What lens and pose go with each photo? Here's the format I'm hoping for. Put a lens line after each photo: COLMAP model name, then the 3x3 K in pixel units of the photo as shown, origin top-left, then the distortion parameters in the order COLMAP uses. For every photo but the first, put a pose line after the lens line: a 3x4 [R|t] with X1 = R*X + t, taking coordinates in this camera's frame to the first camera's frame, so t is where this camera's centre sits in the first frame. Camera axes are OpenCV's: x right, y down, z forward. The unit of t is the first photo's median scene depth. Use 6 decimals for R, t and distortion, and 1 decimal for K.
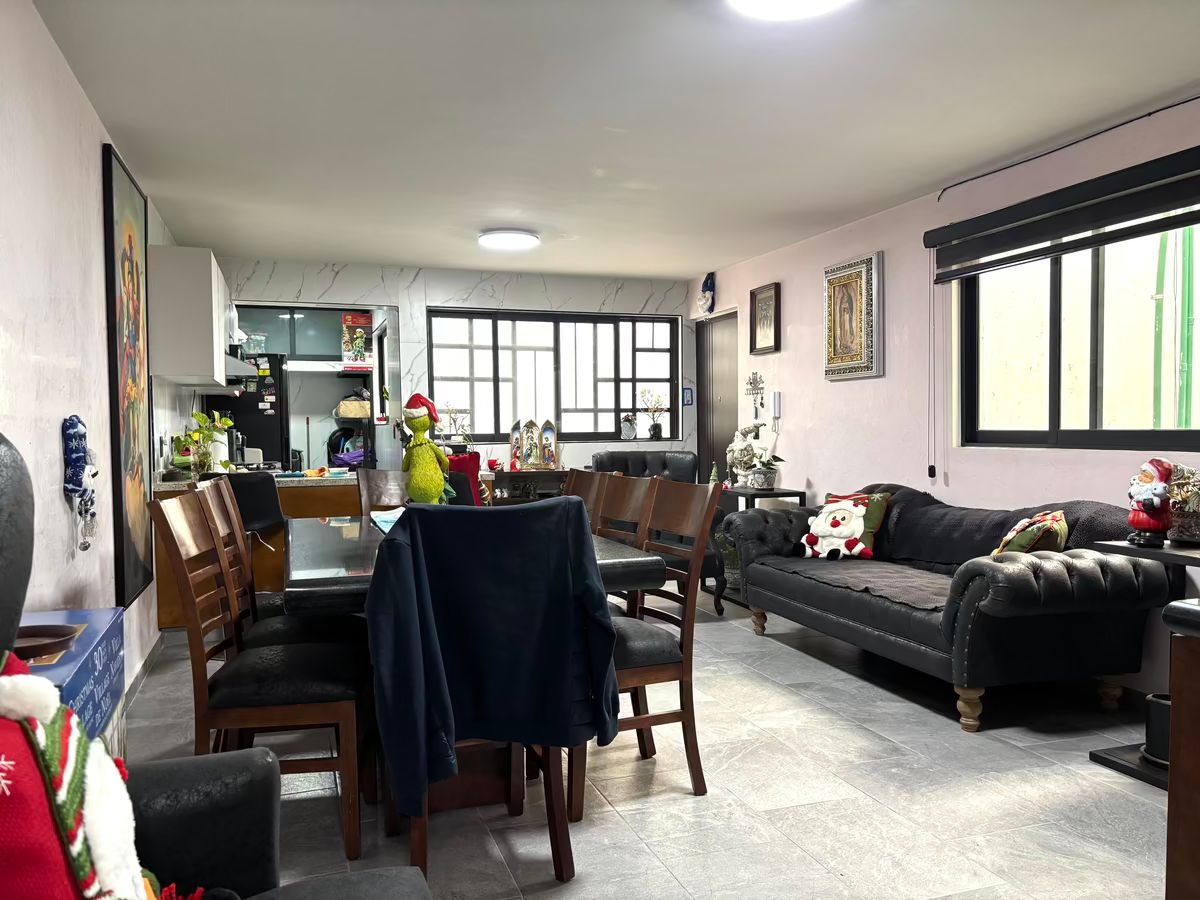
lens RADIAL K [[911.4, 0, 603.3], [0, 911.4, 455.8], [0, 0, 1]] dist [0.025930, -0.003429]
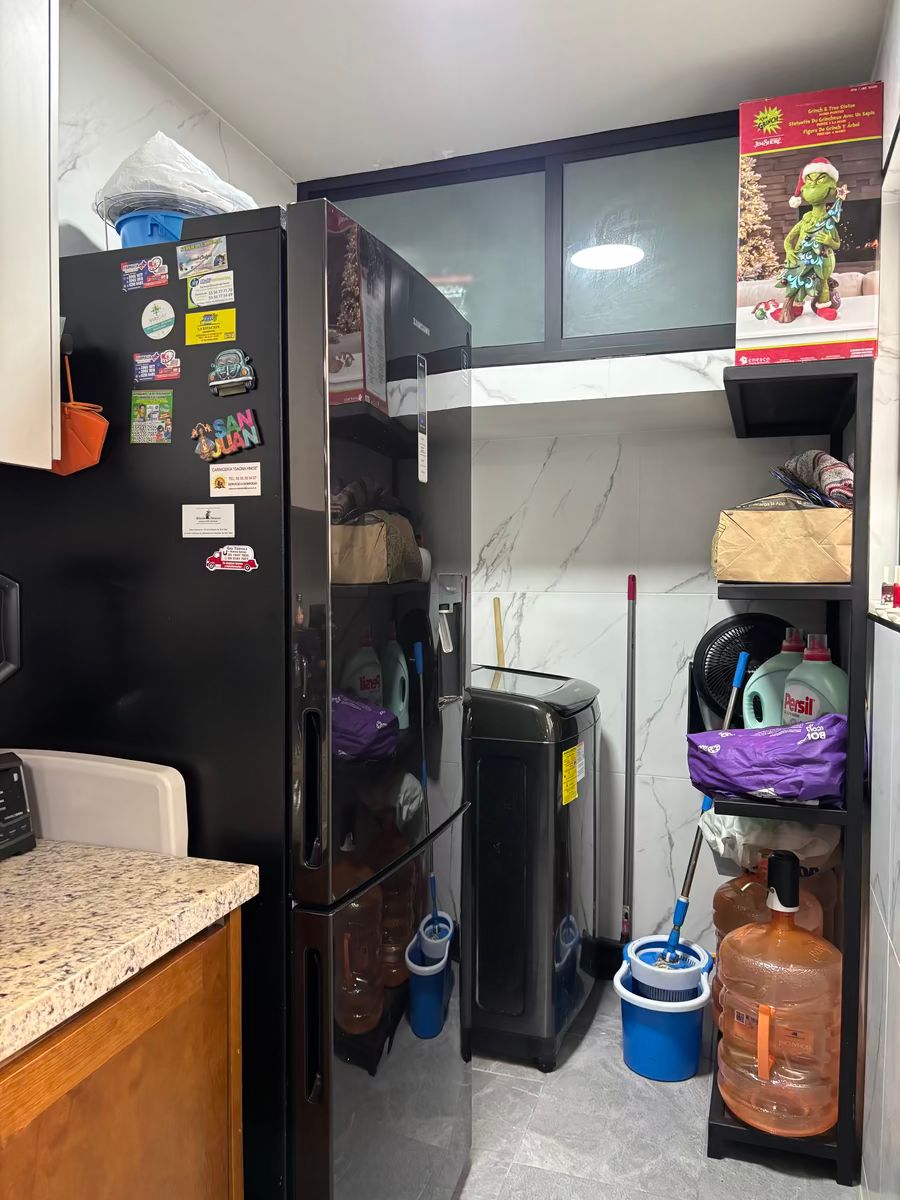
lens RADIAL K [[911.4, 0, 456.9], [0, 911.4, 611.7], [0, 0, 1]] dist [0.025930, -0.003429]
pose [[0.786963, 0.040390, -0.615677, -0.198093], [-0.032894, 0.999182, 0.023503, -0.037970], [0.616123, 0.001756, 0.787648, 0.783732]]
